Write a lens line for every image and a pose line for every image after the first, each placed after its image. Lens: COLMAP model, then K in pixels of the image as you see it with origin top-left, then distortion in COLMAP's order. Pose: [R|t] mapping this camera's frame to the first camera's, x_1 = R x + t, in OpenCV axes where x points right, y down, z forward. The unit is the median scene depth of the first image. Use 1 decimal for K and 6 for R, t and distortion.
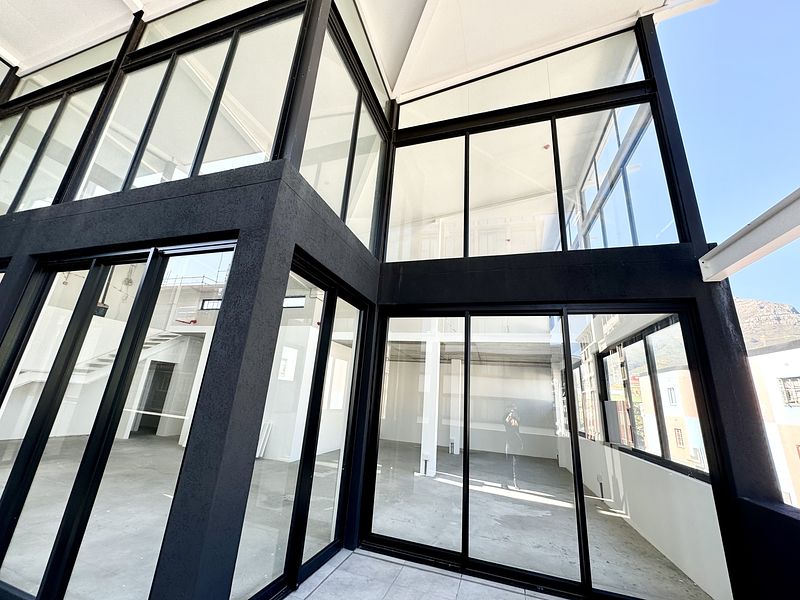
lens RADIAL K [[318.4, 0, 400.0], [0, 318.4, 300.0], [0, 0, 1]] dist [-0.002809, 0.000166]
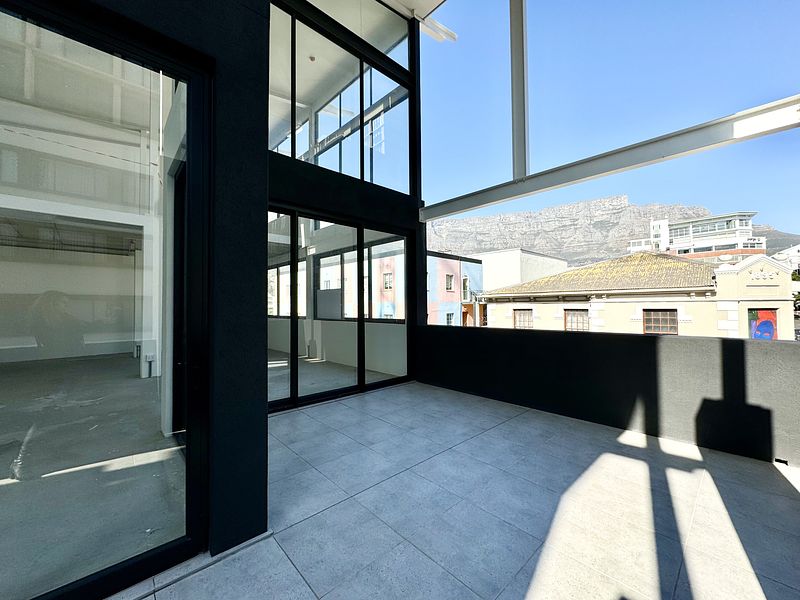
lens RADIAL K [[326.3, 0, 411.9], [0, 326.3, 295.9], [0, 0, 1]] dist [-0.002641, -0.000071]
pose [[0.461975, -0.053275, 0.885291, -0.379758], [-0.218430, 0.960612, 0.171792, 0.020431], [-0.859574, -0.272738, 0.432142, 0.043354]]
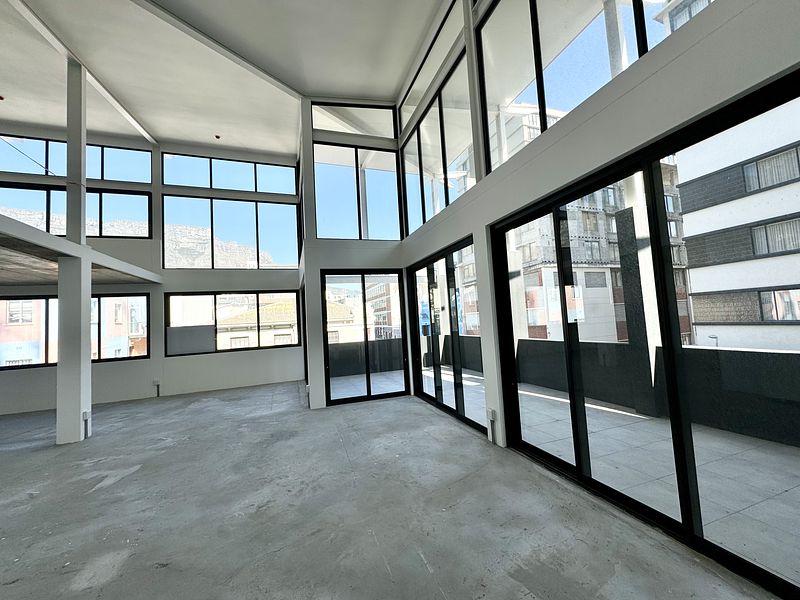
lens RADIAL K [[318.4, 0, 400.0], [0, 318.4, 300.0], [0, 0, 1]] dist [-0.002809, 0.000166]
pose [[-0.598445, 0.007328, 0.801131, -0.979144], [-0.226238, 0.957715, -0.177760, 0.224207], [-0.768557, -0.287625, -0.571482, 1.006362]]
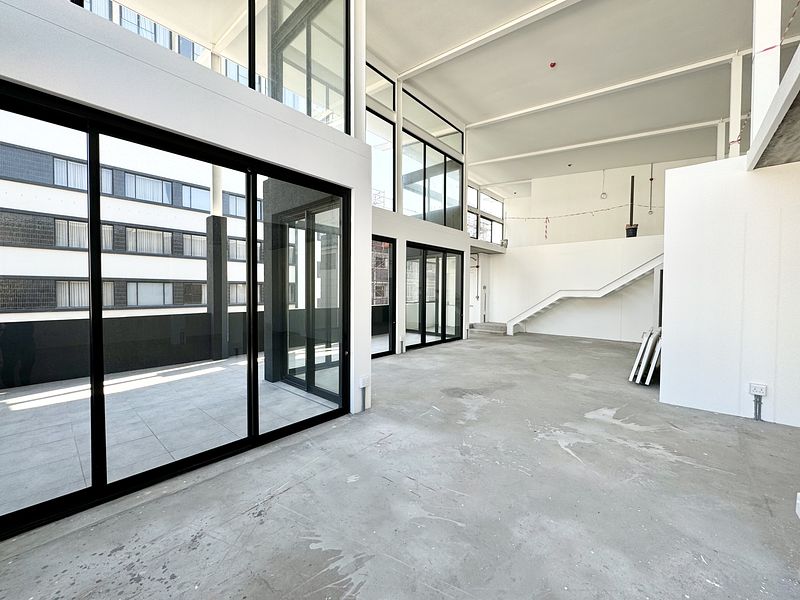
lens RADIAL K [[318.4, 0, 400.0], [0, 318.4, 300.0], [0, 0, 1]] dist [-0.002809, 0.000166]
pose [[-0.402507, -0.055243, -0.913749, 0.459638], [0.234651, 0.958601, -0.161318, 0.334705], [0.884832, -0.279343, -0.372881, 0.927078]]
